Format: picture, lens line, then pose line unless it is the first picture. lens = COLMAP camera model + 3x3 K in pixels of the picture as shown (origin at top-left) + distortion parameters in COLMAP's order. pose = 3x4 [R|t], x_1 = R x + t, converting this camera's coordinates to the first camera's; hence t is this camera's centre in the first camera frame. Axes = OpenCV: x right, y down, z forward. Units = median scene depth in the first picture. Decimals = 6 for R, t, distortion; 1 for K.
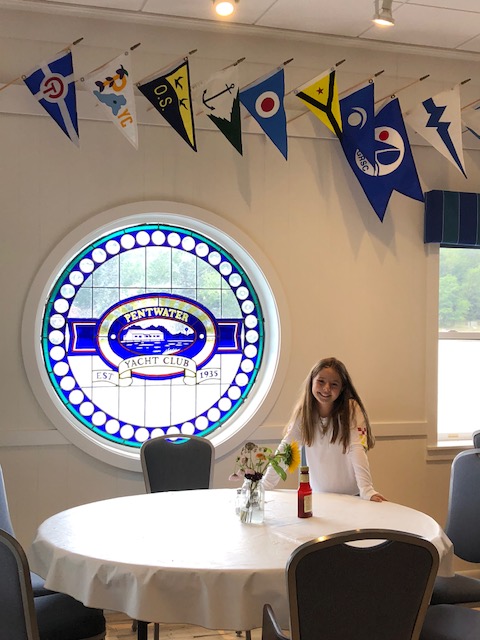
lens RADIAL K [[950.8, 0, 240.0], [0, 950.8, 320.0], [0, 0, 1]] dist [0.008488, 0.000000]
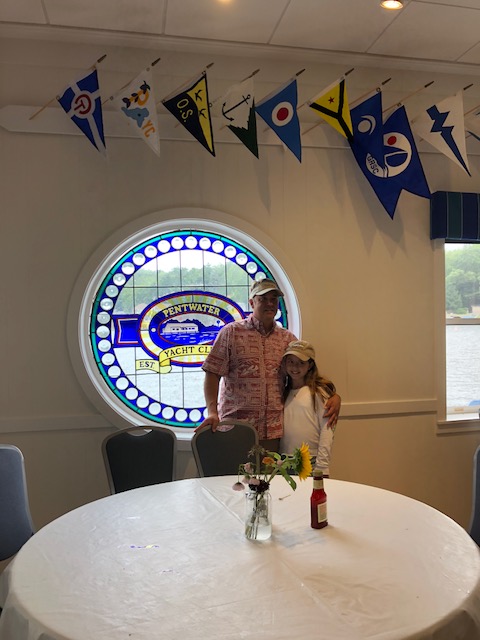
lens RADIAL K [[526.3, 0, 240.0], [0, 526.3, 320.7], [0, 0, 1]] dist [-0.003873, -0.004943]
pose [[0.992914, -0.025093, -0.116157, 0.043568], [0.026107, 0.999633, 0.007216, 0.004496], [0.115933, -0.010198, 0.993205, 0.384198]]
